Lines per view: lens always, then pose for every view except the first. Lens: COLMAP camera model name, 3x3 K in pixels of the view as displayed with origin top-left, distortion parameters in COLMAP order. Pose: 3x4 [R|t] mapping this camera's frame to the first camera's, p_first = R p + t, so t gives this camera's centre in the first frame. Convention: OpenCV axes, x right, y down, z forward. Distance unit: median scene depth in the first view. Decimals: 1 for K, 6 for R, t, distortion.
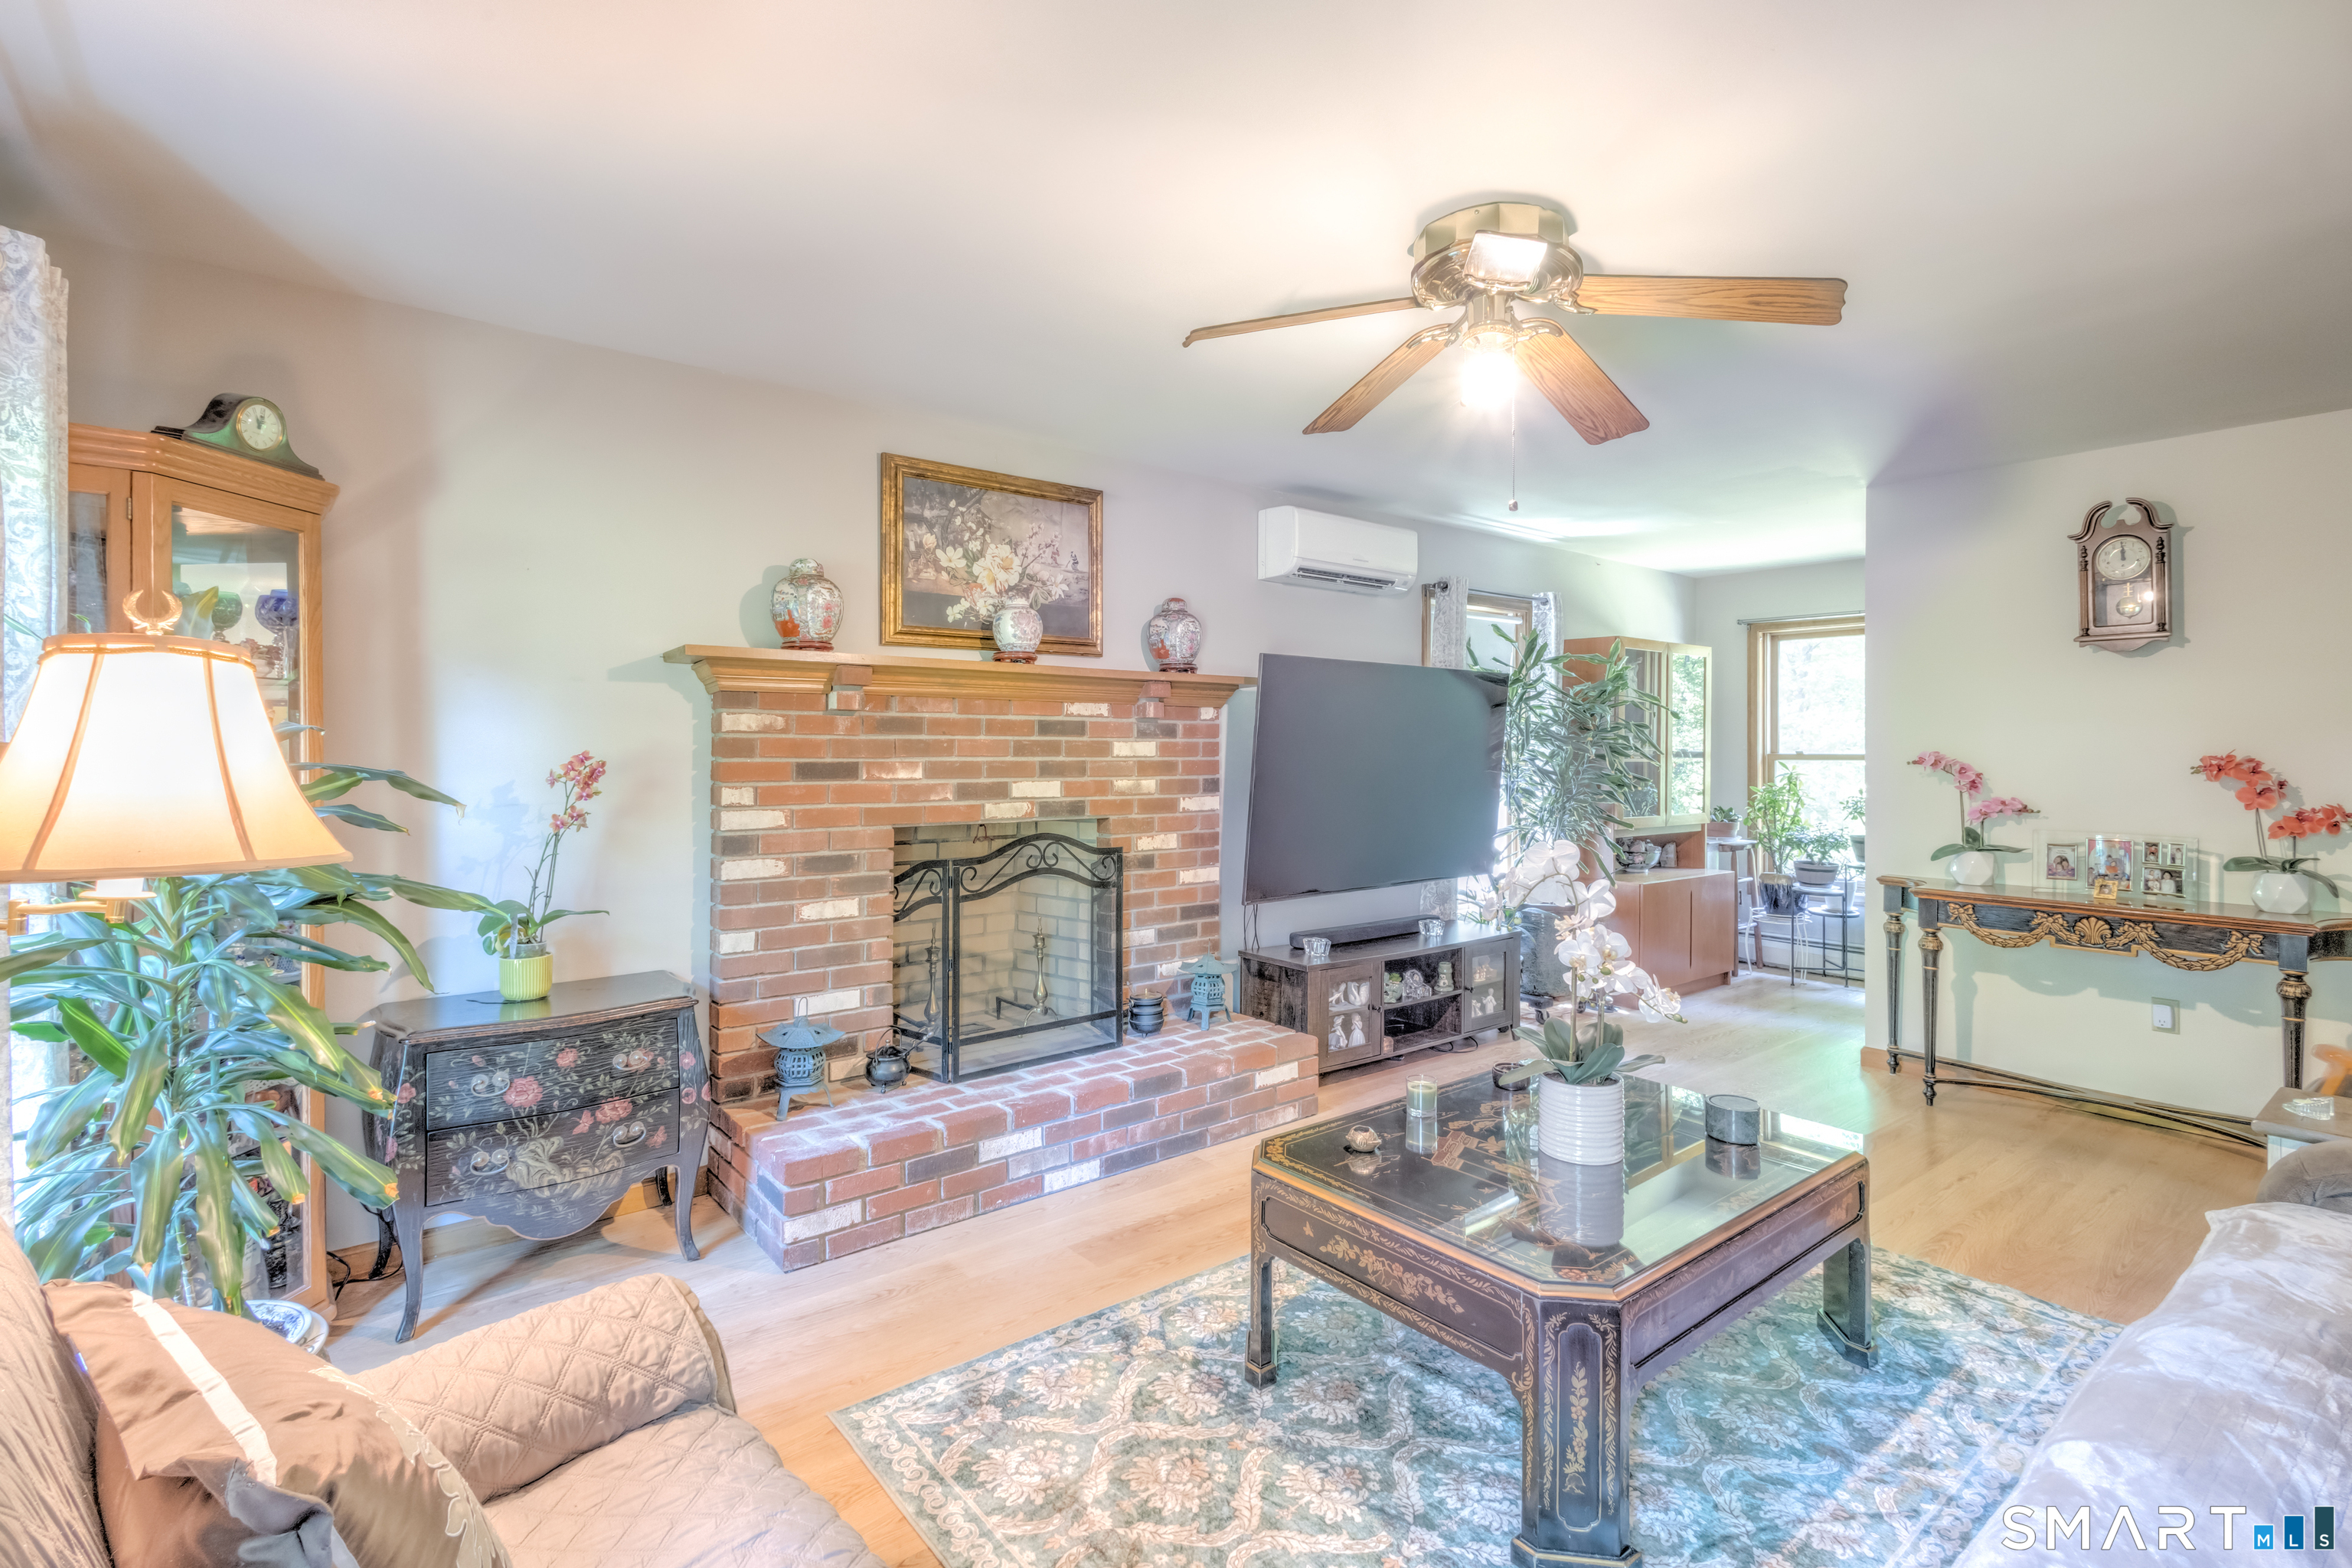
lens RADIAL K [[1096.4, 0, 1175.9], [0, 1096.4, 770.9], [0, 0, 1]] dist [-0.000125, -0.000028]
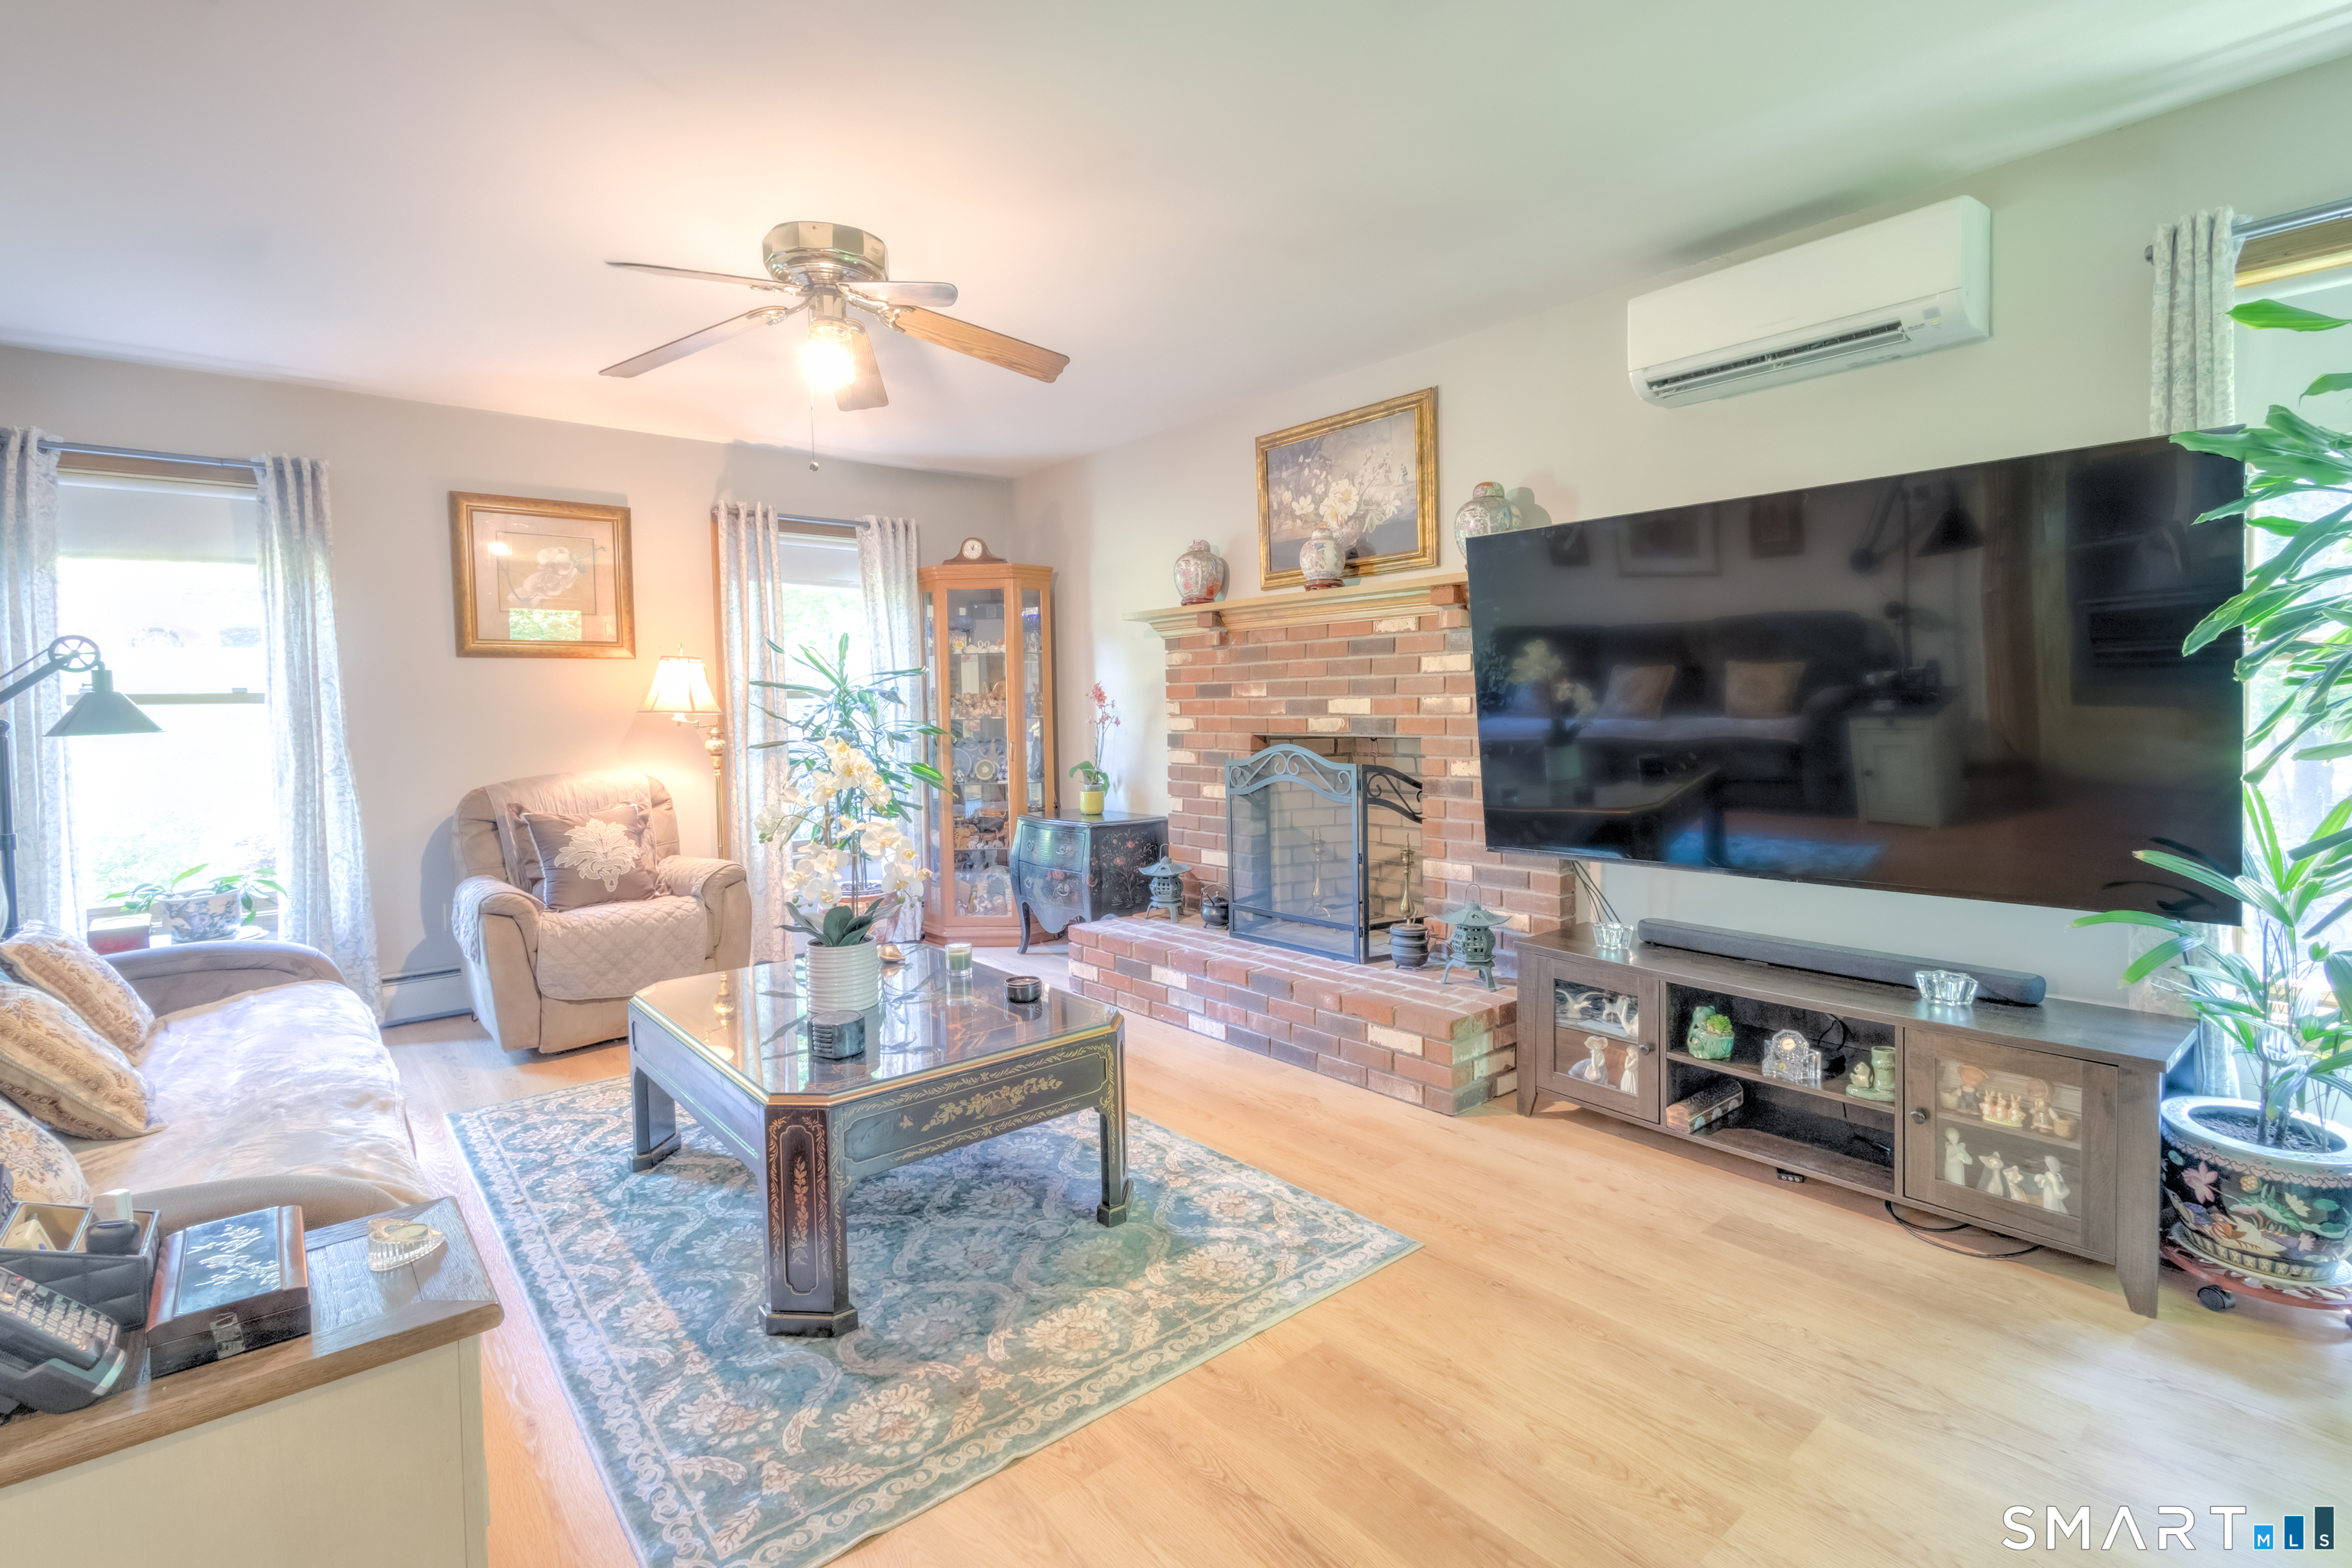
lens RADIAL K [[1096.4, 0, 1178.2], [0, 1096.4, 767.7], [0, 0, 1]] dist [-0.000125, -0.000028]
pose [[0.023010, 0.063211, -0.997735, 0.967274], [0.006247, 0.997971, 0.063370, 0.008062], [0.999716, -0.007691, 0.022568, 0.838309]]
